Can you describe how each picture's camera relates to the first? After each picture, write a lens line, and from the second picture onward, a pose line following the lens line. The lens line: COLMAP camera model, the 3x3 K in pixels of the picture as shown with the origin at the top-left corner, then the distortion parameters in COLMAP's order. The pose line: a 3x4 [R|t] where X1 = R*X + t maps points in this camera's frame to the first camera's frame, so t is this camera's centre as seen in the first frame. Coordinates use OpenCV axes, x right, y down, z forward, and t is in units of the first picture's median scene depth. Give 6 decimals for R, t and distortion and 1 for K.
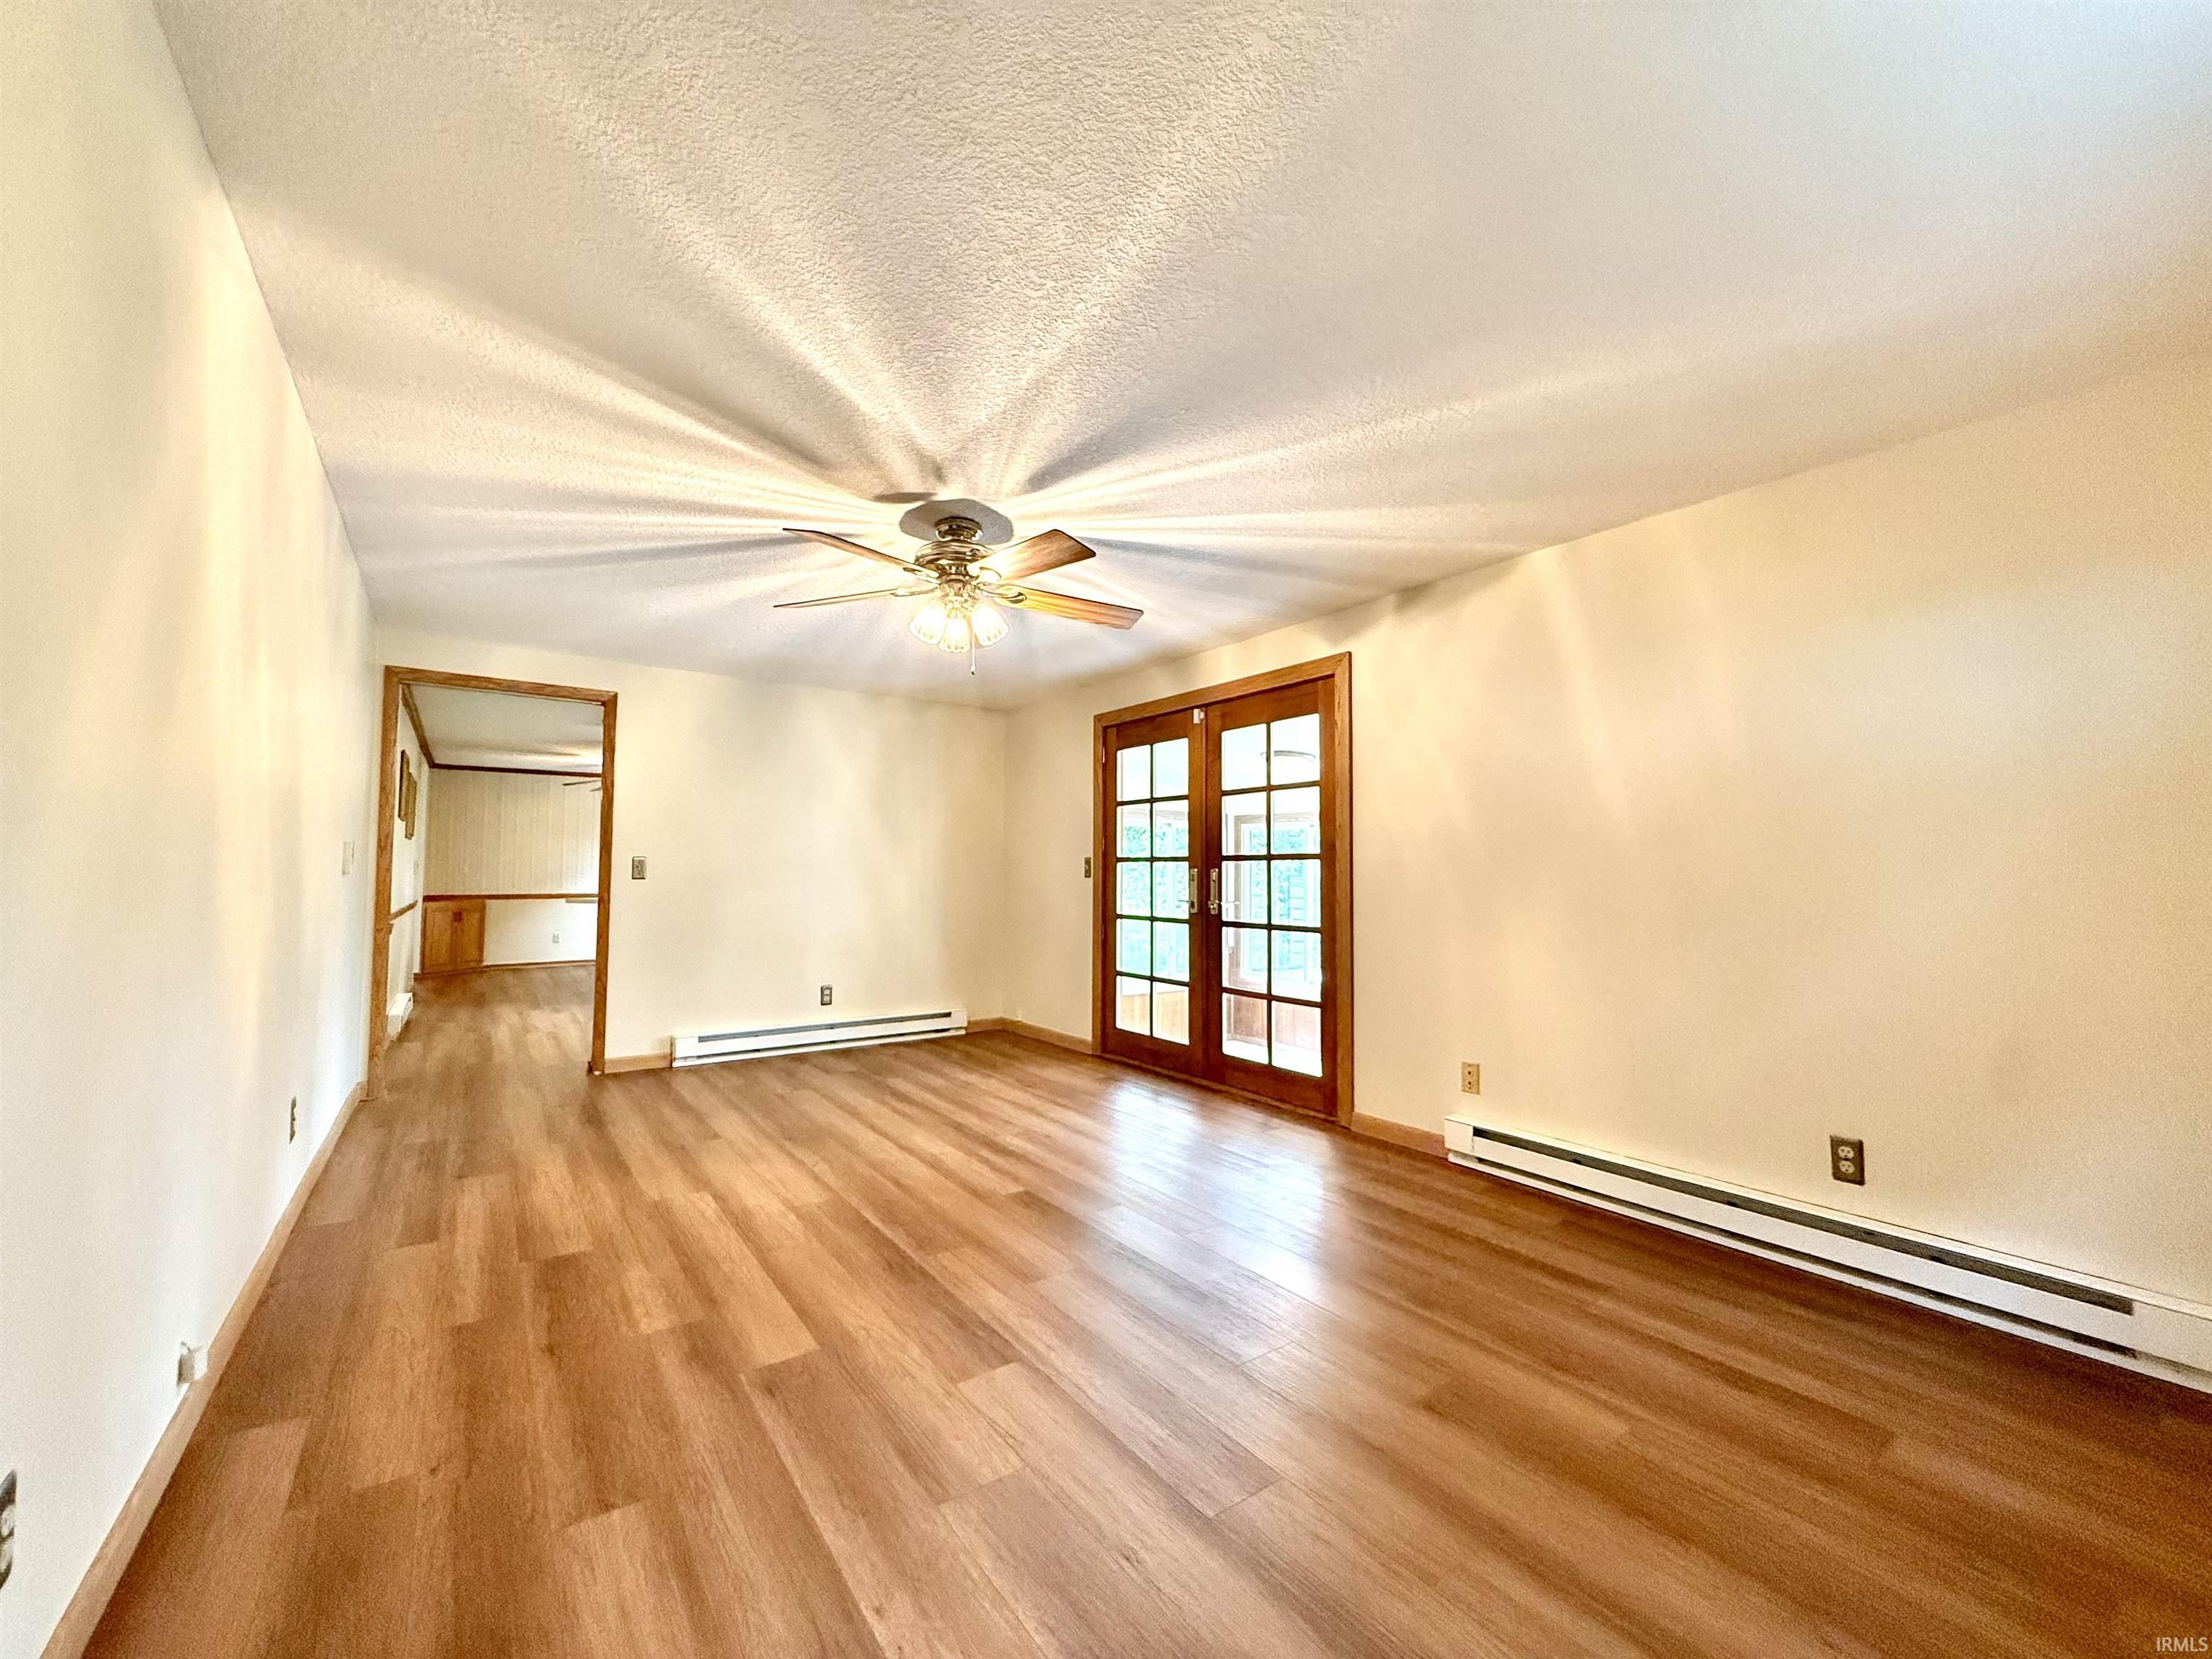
lens RADIAL K [[896.5, 0, 1089.0], [0, 896.5, 831.0], [0, 0, 1]] dist [0.005152, -0.001428]
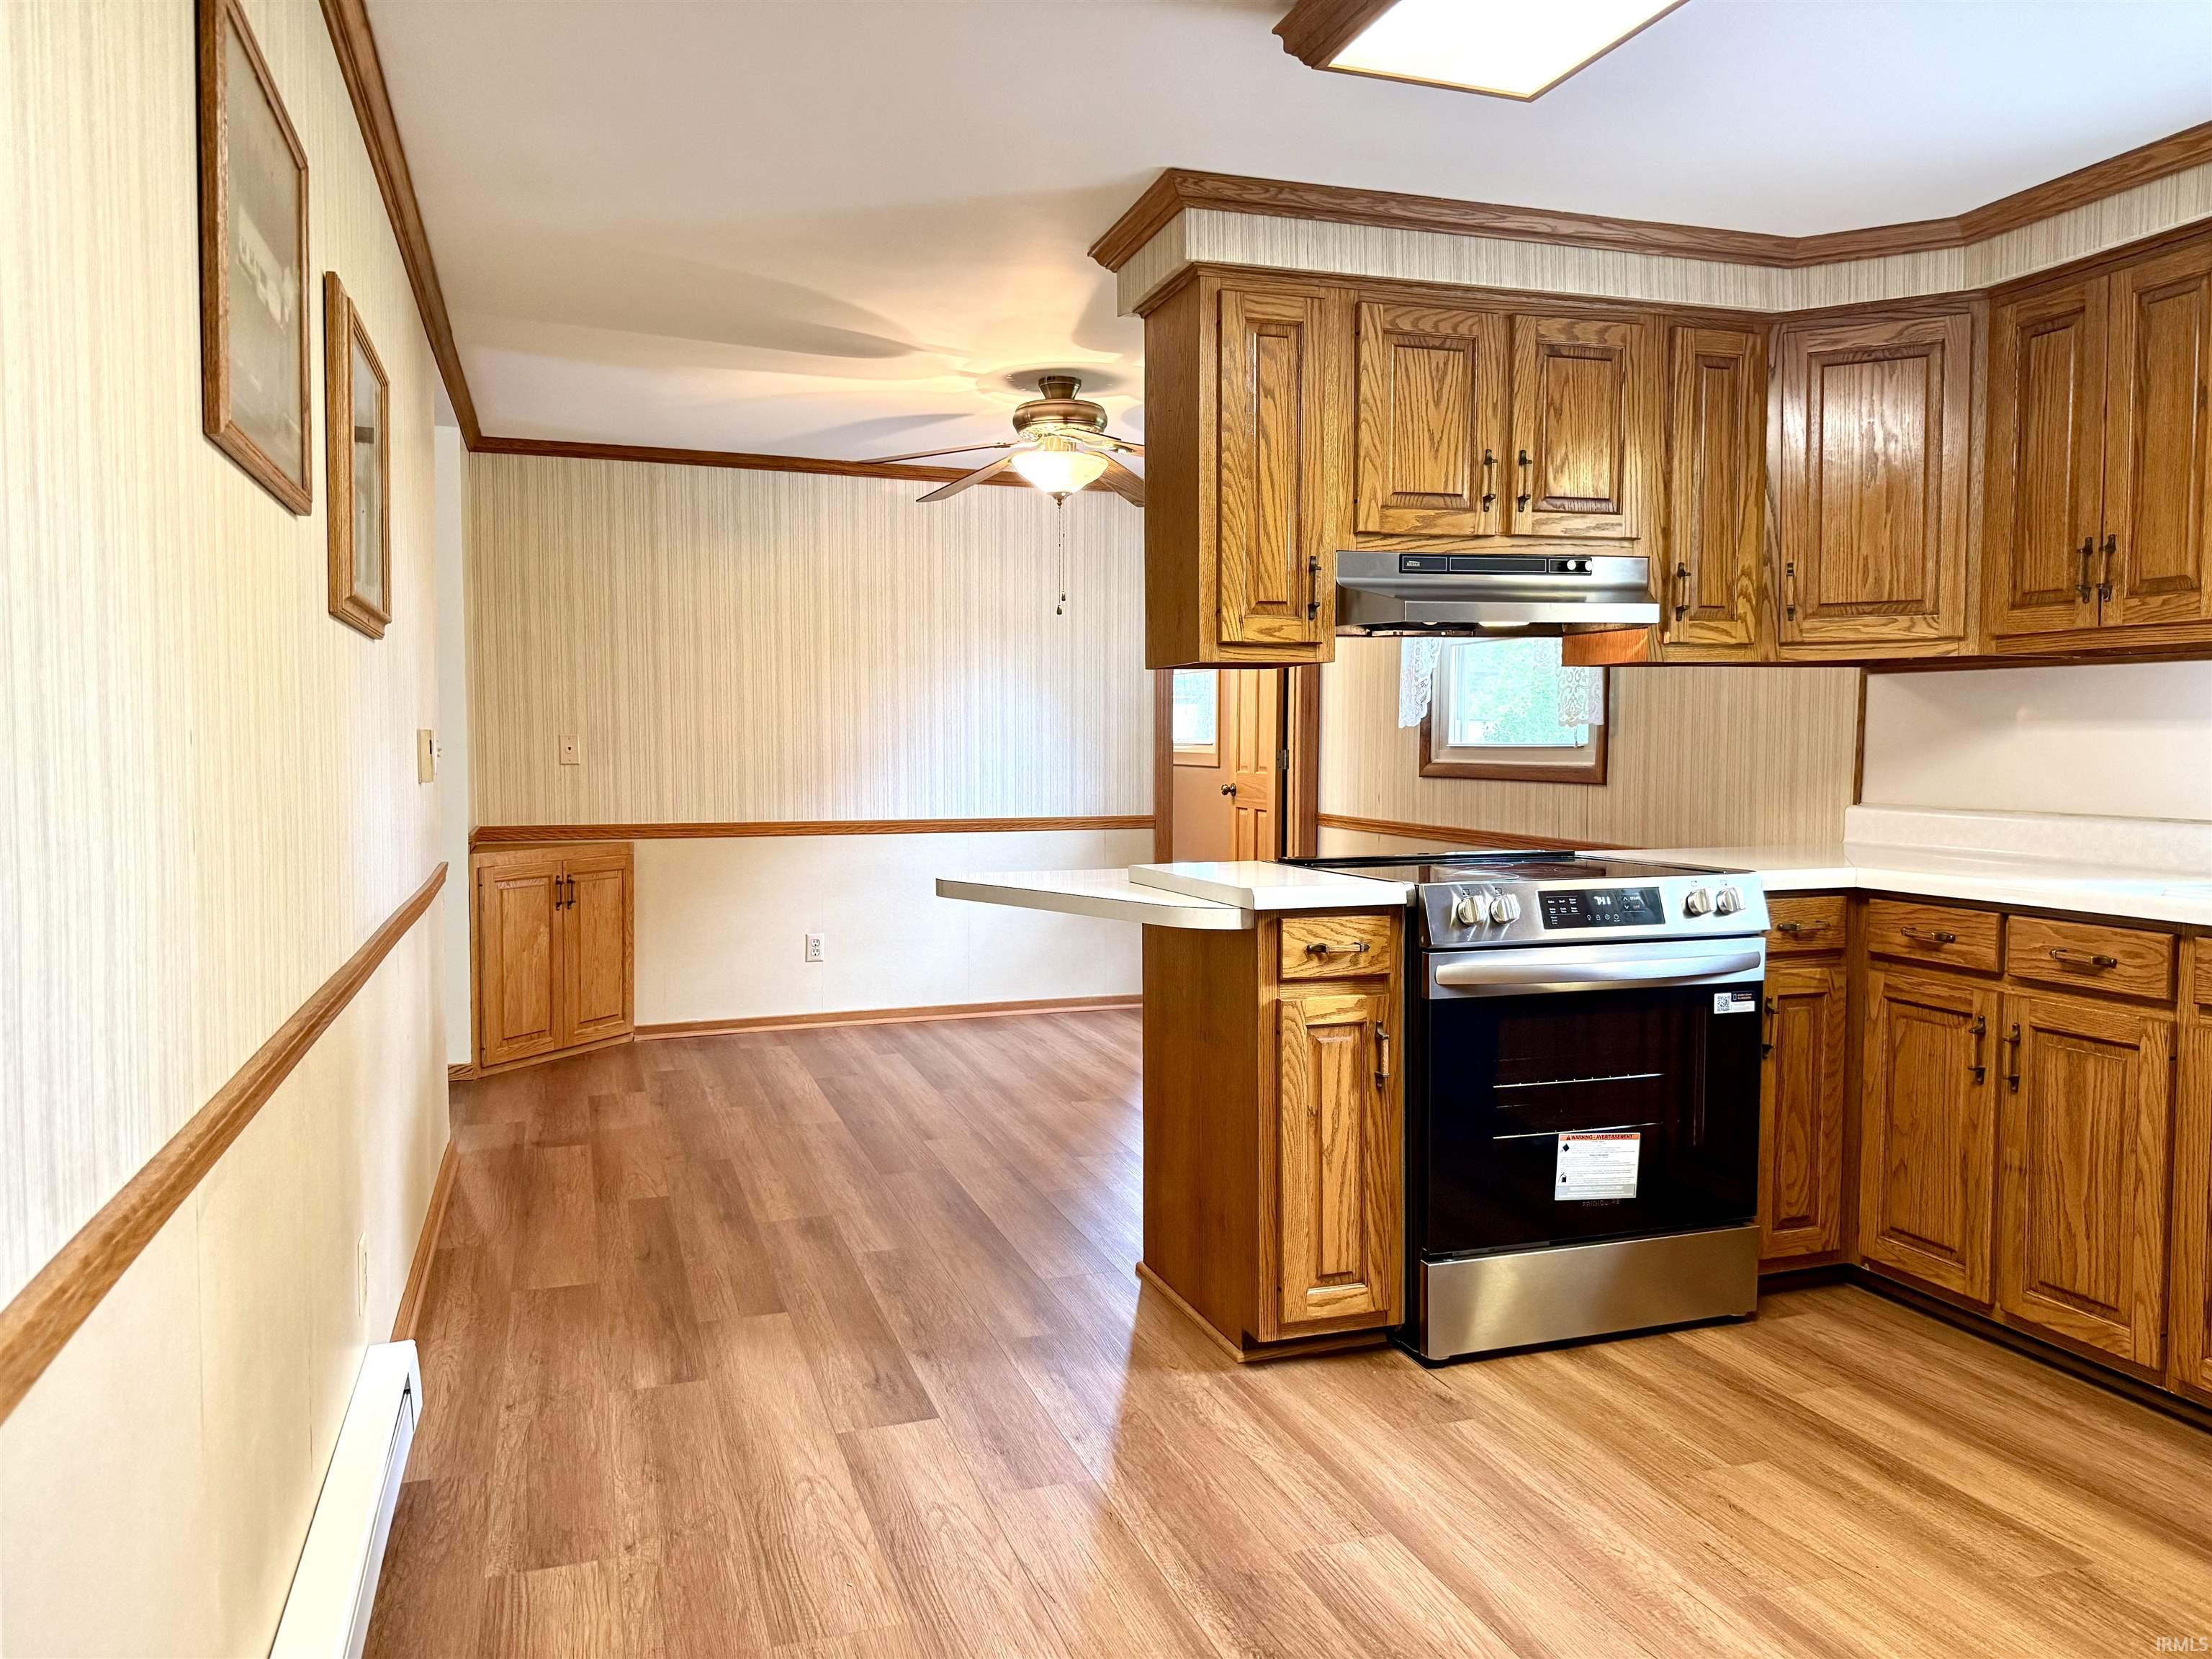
lens RADIAL K [[1622.0, 0, 1087.5], [0, 1622.0, 820.1], [0, 0, 1]] dist [0.065563, -0.074285]
pose [[0.952413, 0.010226, -0.304638, -0.325251], [0.019376, 0.995385, 0.093987, 0.014508], [0.304193, -0.095417, 0.947820, 0.476870]]
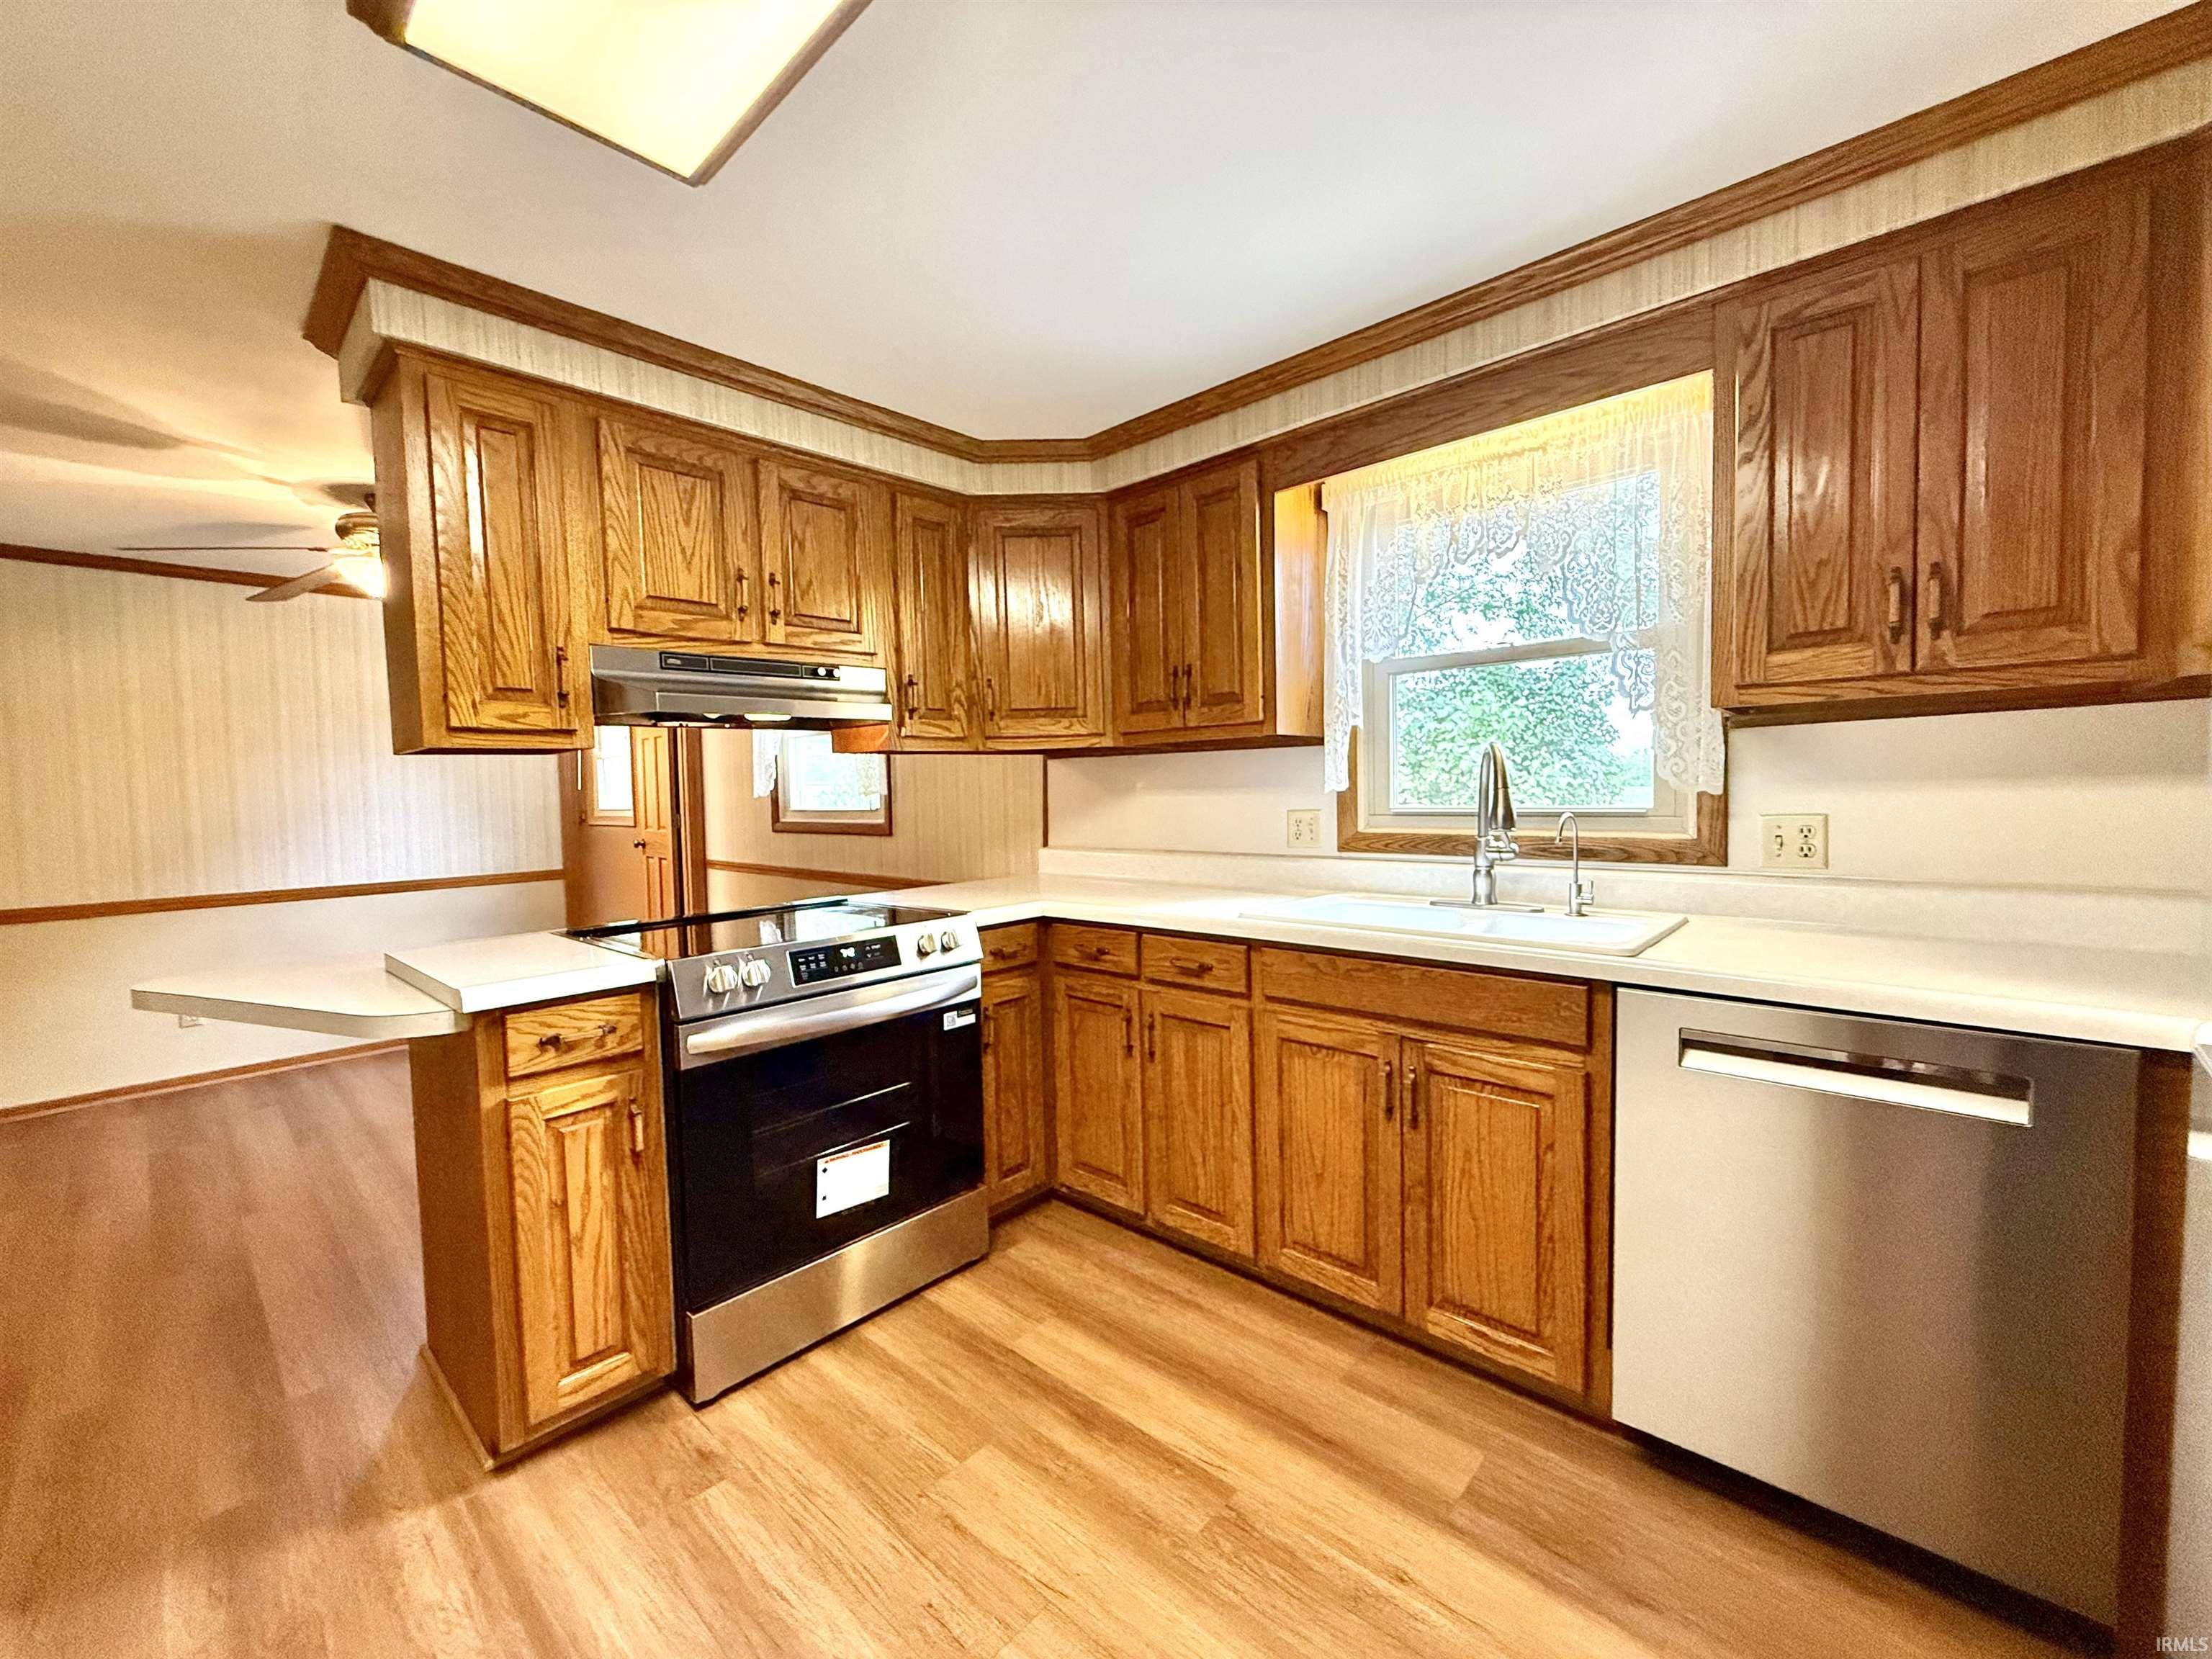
lens RADIAL K [[896.5, 0, 1123.4], [0, 896.5, 829.1], [0, 0, 1]] dist [0.005152, -0.001428]
pose [[0.978921, -0.038234, 0.200631, -0.308887], [0.019605, 0.995376, 0.094029, 0.015345], [-0.203298, -0.088113, 0.975144, 0.572967]]
